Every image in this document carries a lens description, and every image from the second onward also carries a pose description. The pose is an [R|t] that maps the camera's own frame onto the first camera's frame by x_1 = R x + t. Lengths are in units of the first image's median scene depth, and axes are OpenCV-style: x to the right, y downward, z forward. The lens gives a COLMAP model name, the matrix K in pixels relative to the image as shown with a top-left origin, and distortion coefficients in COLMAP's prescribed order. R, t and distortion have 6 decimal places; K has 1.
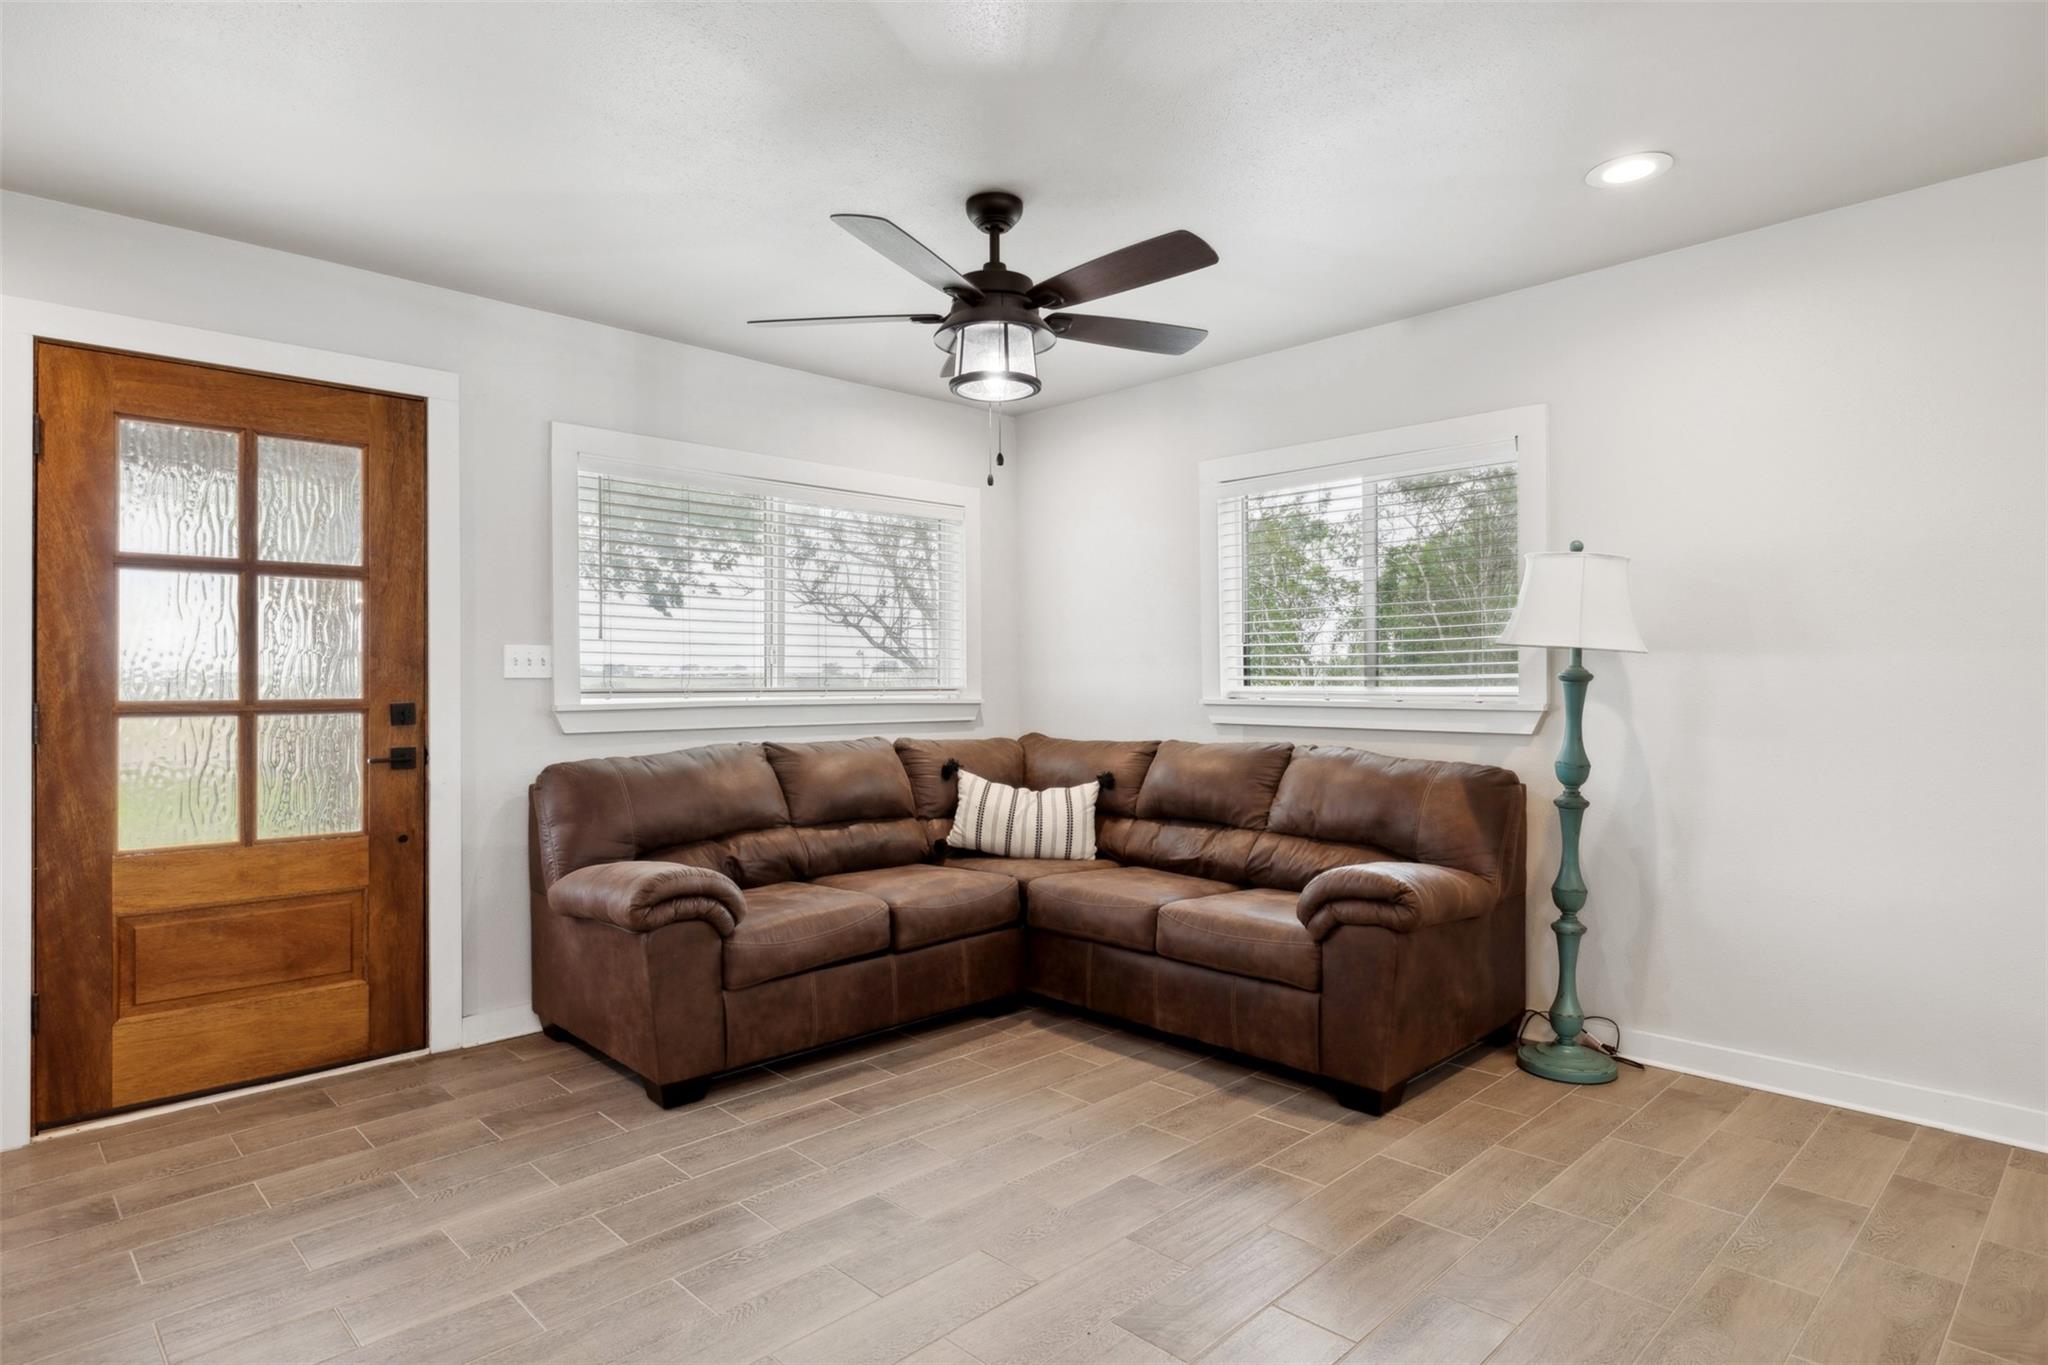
lens RADIAL K [[1116.3, 0, 1025.8], [0, 1116.3, 672.1], [0, 0, 1]] dist [-0.002495, -0.000065]
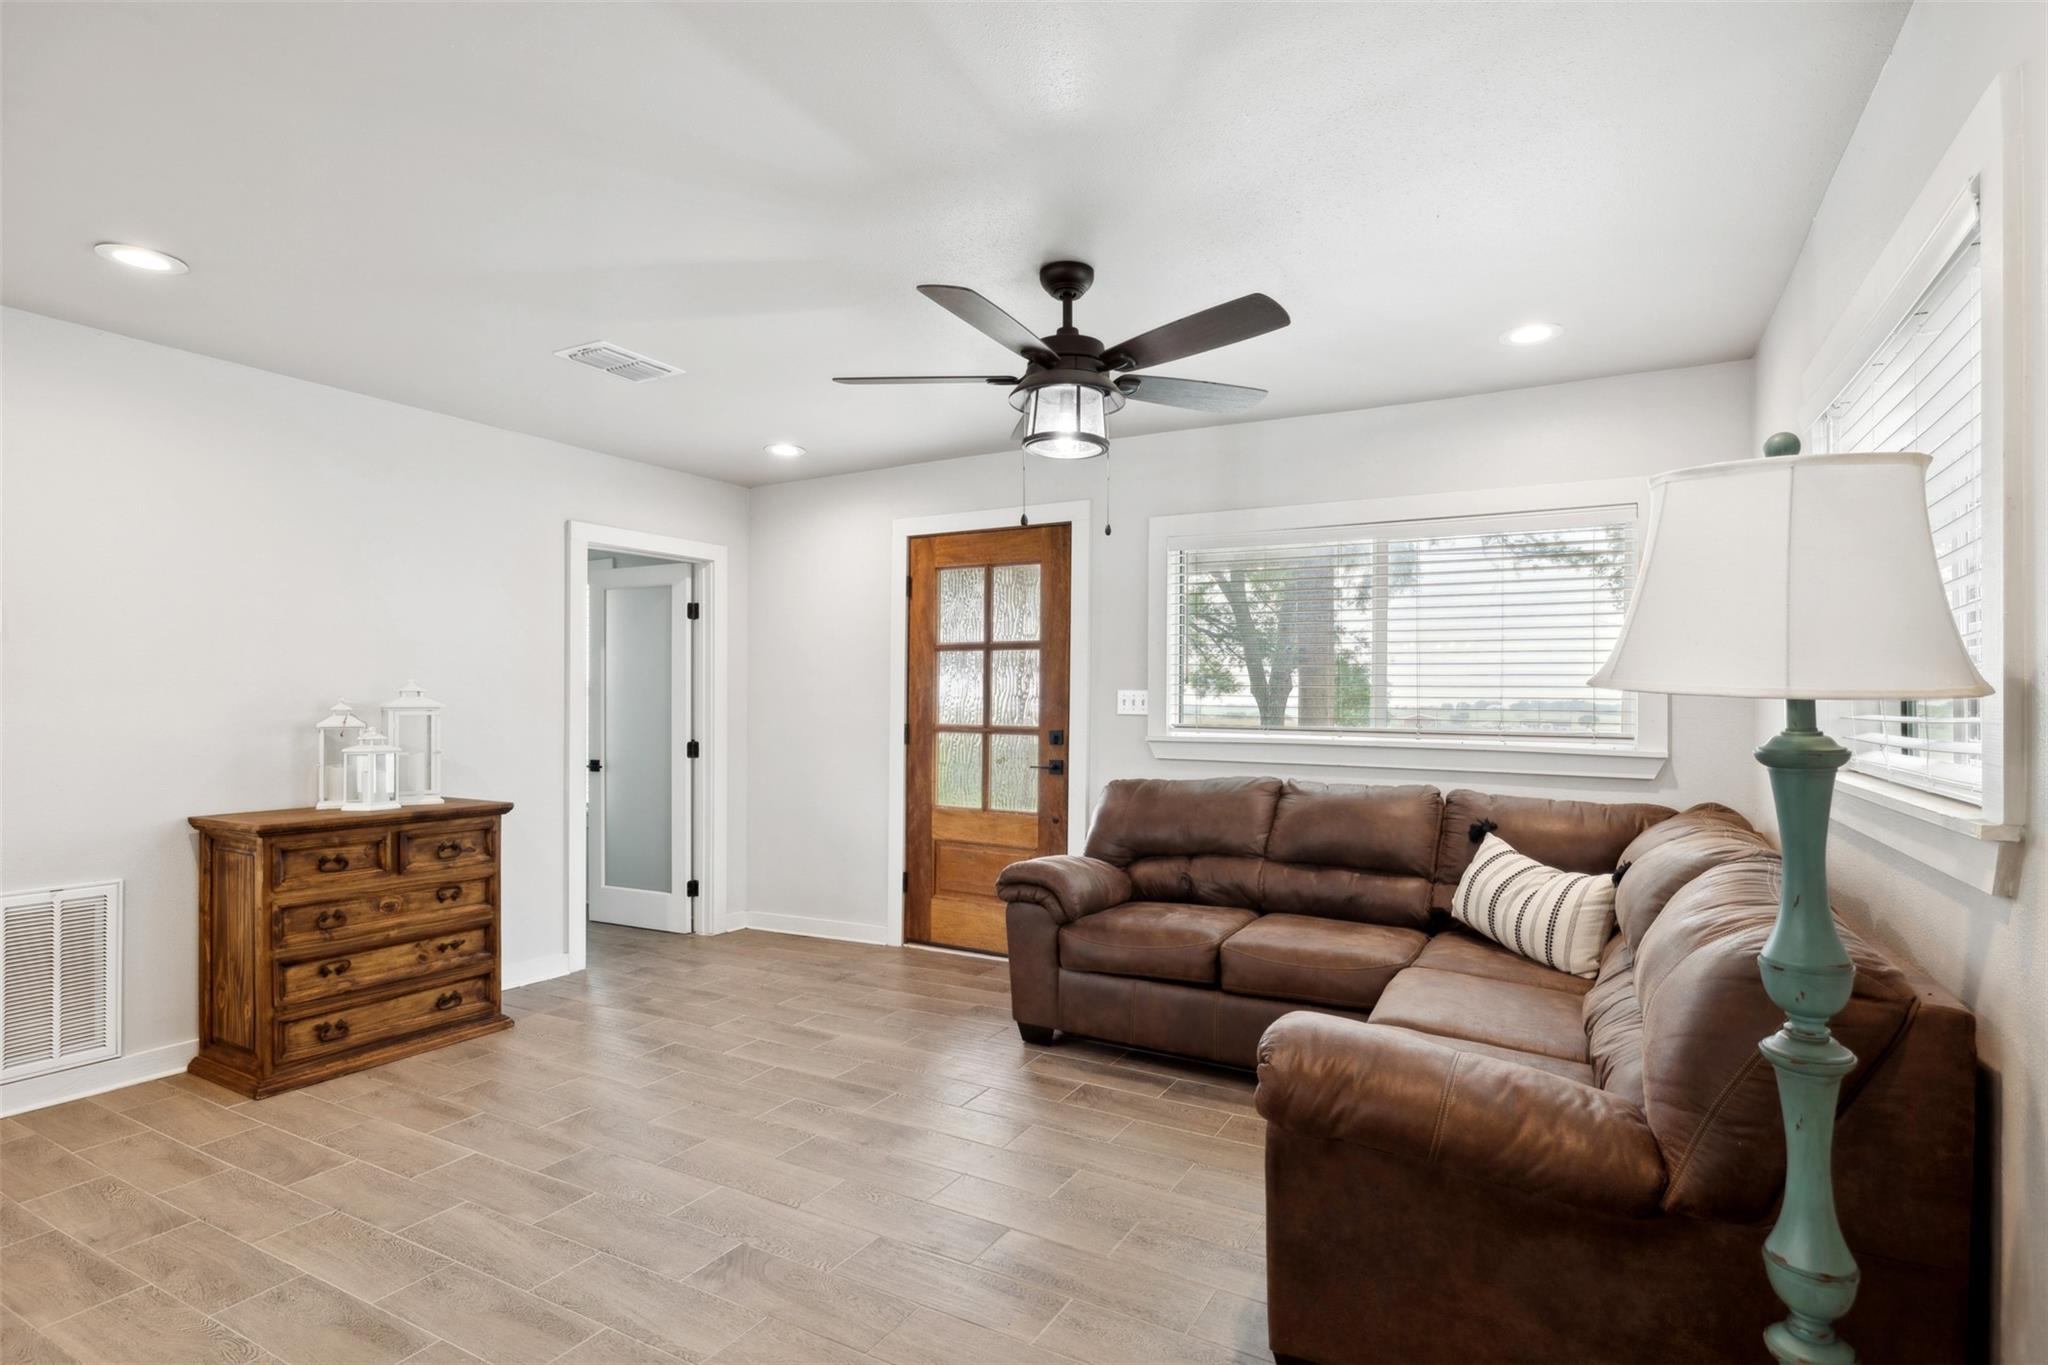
lens RADIAL K [[1018.9, 0, 1025.5], [0, 1018.9, 700.4], [0, 0, 1]] dist [0.003768, 0.000424]
pose [[0.286389, 0.008063, -0.958079, 0.783170], [-0.004914, 0.999964, 0.006947, -0.022998], [0.958101, 0.002718, 0.286418, 0.604635]]
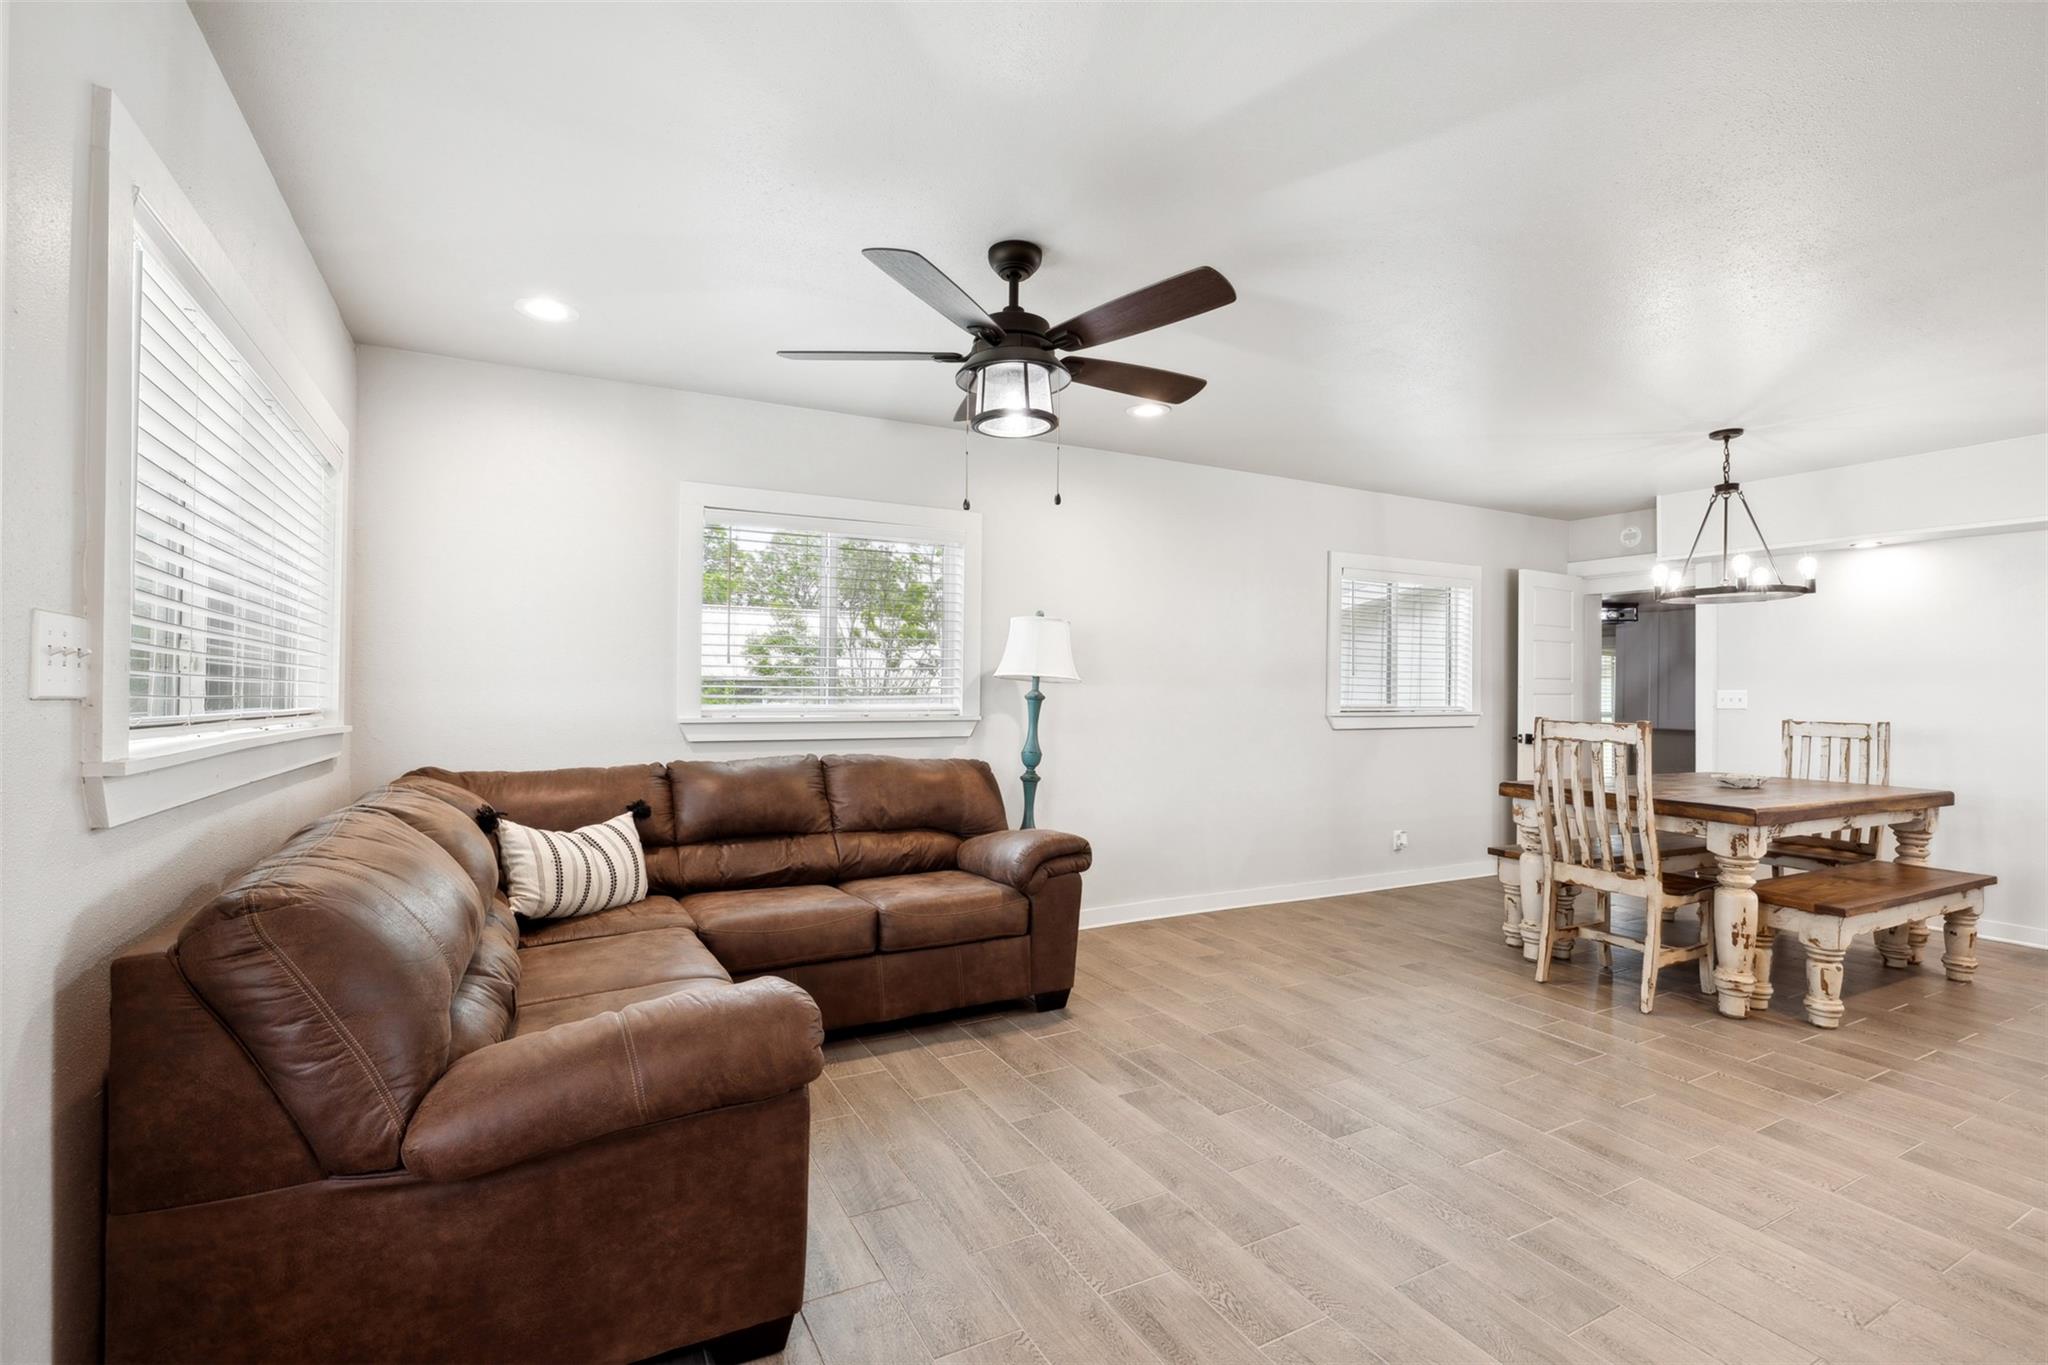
lens RADIAL K [[924.3, 0, 1020.4], [0, 924.3, 683.6], [0, 0, 1]] dist [-0.019754, -0.000247]
pose [[0.272914, 0.014362, 0.961931, -0.749773], [-0.008908, 0.999883, -0.012401, 0.001707], [-0.961997, -0.005185, 0.273011, 0.663825]]
